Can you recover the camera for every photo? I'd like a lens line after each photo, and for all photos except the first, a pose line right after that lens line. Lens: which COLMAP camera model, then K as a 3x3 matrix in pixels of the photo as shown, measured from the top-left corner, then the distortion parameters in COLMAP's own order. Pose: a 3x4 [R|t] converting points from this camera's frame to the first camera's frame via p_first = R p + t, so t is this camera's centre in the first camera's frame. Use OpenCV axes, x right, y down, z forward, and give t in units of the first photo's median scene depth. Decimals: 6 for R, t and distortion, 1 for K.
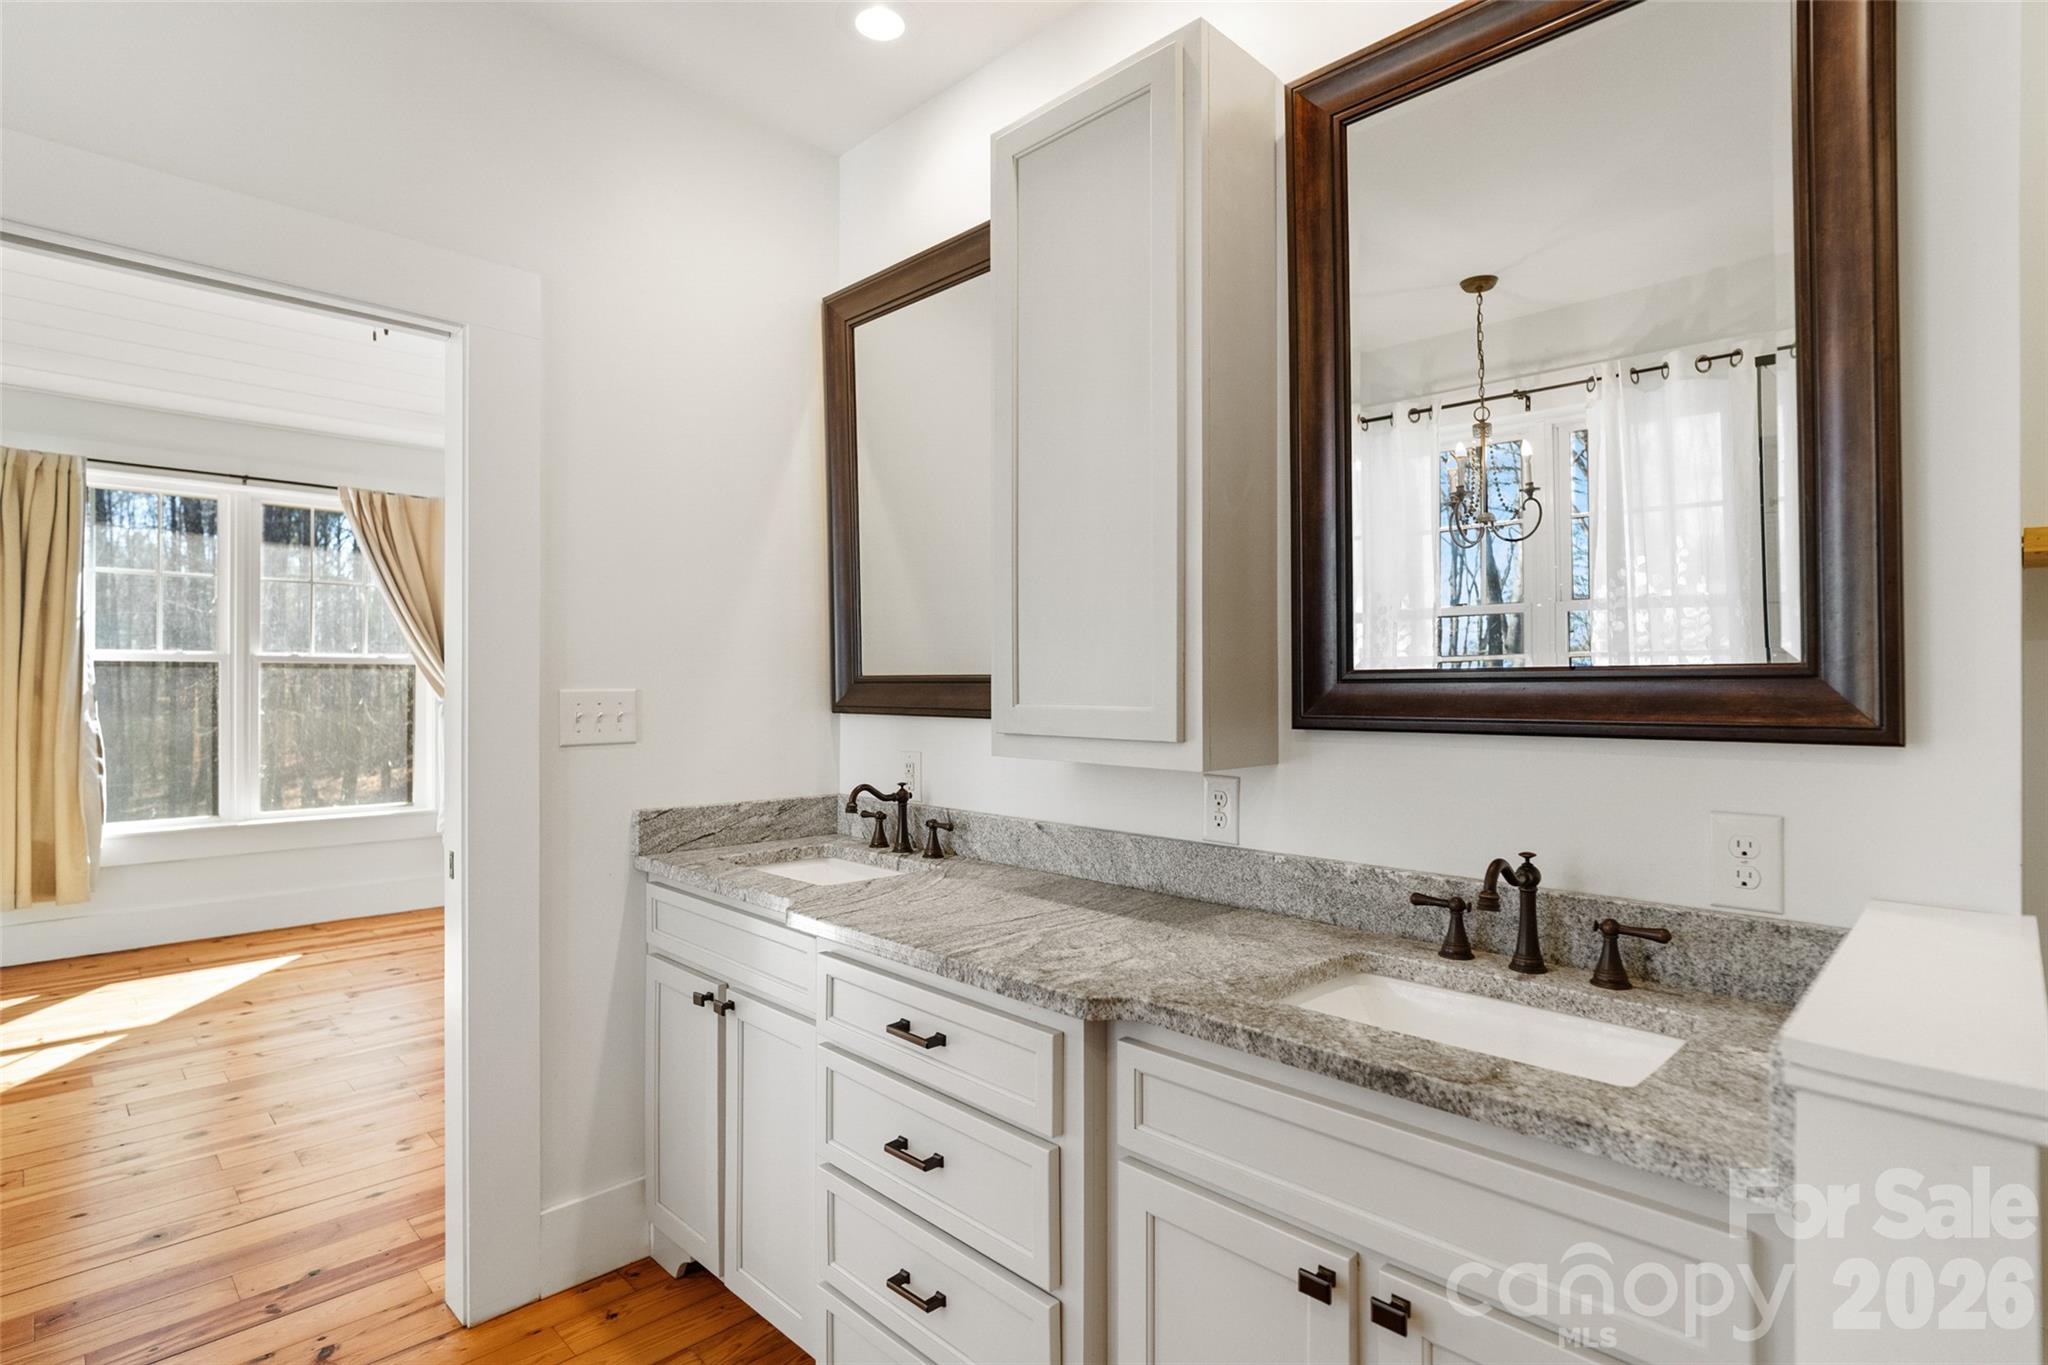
lens RADIAL K [[978.5, 0, 1025.3], [0, 978.5, 682.5], [0, 0, 1]] dist [-0.005433, 0.000152]
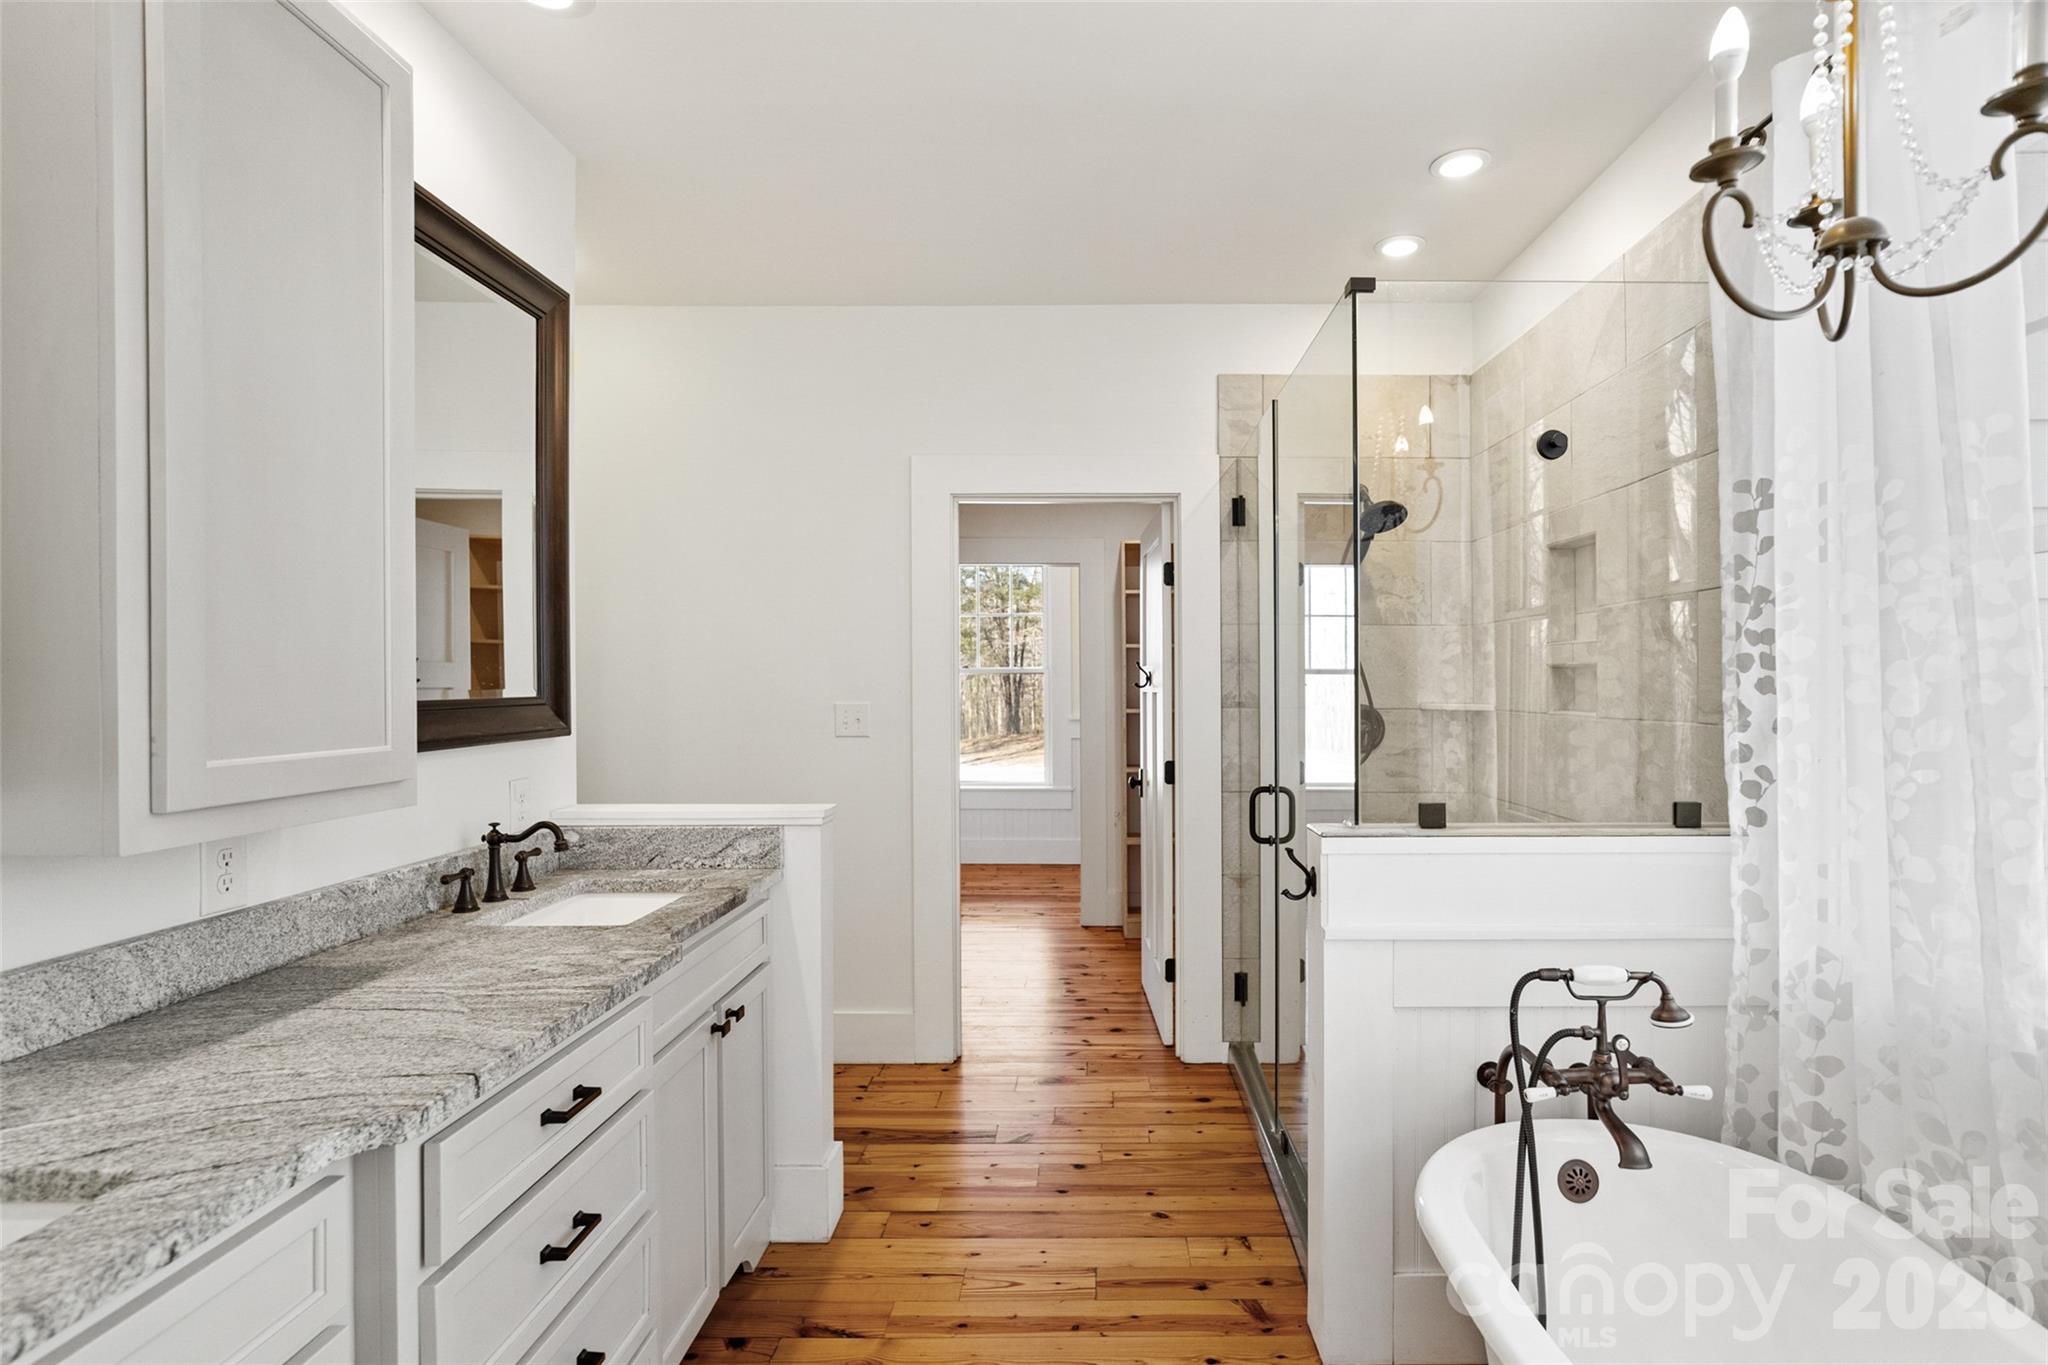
lens RADIAL K [[978.5, 0, 1023.6], [0, 978.5, 682.8], [0, 0, 1]] dist [-0.005433, 0.000152]
pose [[-0.640551, 0.002313, 0.767912, -1.064332], [0.000361, 0.999996, -0.002711, -0.031800], [-0.767915, -0.001460, -0.640550, 1.239124]]
